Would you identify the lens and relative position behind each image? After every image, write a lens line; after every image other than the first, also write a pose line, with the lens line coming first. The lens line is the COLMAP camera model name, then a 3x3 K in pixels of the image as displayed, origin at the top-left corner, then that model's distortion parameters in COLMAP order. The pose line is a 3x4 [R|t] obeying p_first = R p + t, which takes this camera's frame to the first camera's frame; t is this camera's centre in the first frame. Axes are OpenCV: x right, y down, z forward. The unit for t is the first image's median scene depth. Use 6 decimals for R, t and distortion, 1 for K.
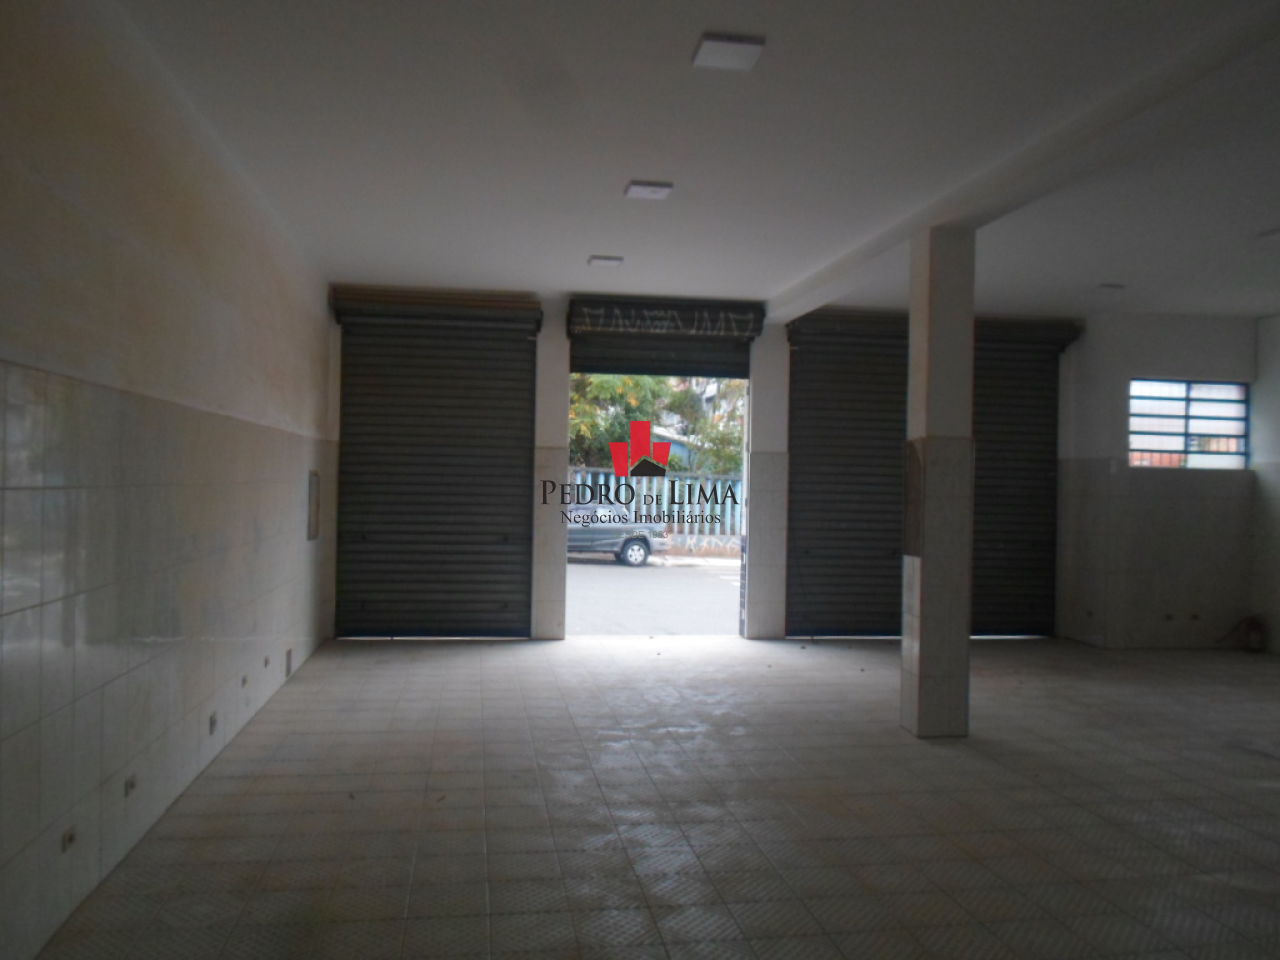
lens RADIAL K [[926.2, 0, 640.0], [0, 926.2, 480.0], [0, 0, 1]] dist [-0.000755, -0.001541]
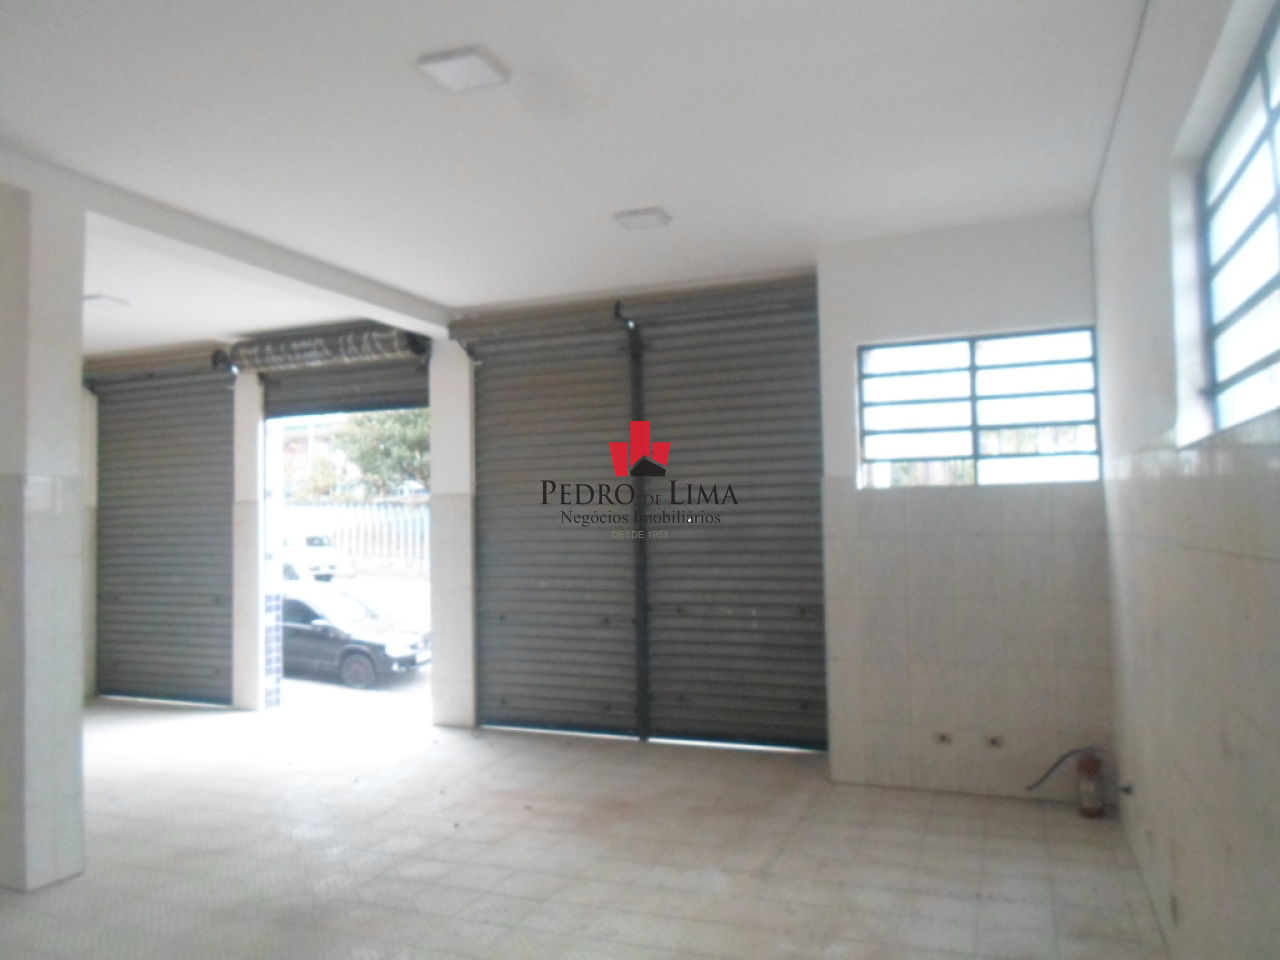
lens RADIAL K [[926.2, 0, 640.0], [0, 926.2, 480.0], [0, 0, 1]] dist [-0.000755, -0.001541]
pose [[0.868115, -0.059912, -0.492734, 0.700714], [0.035973, 0.997672, -0.057929, 0.011040], [0.495058, 0.032565, 0.868250, 0.385111]]
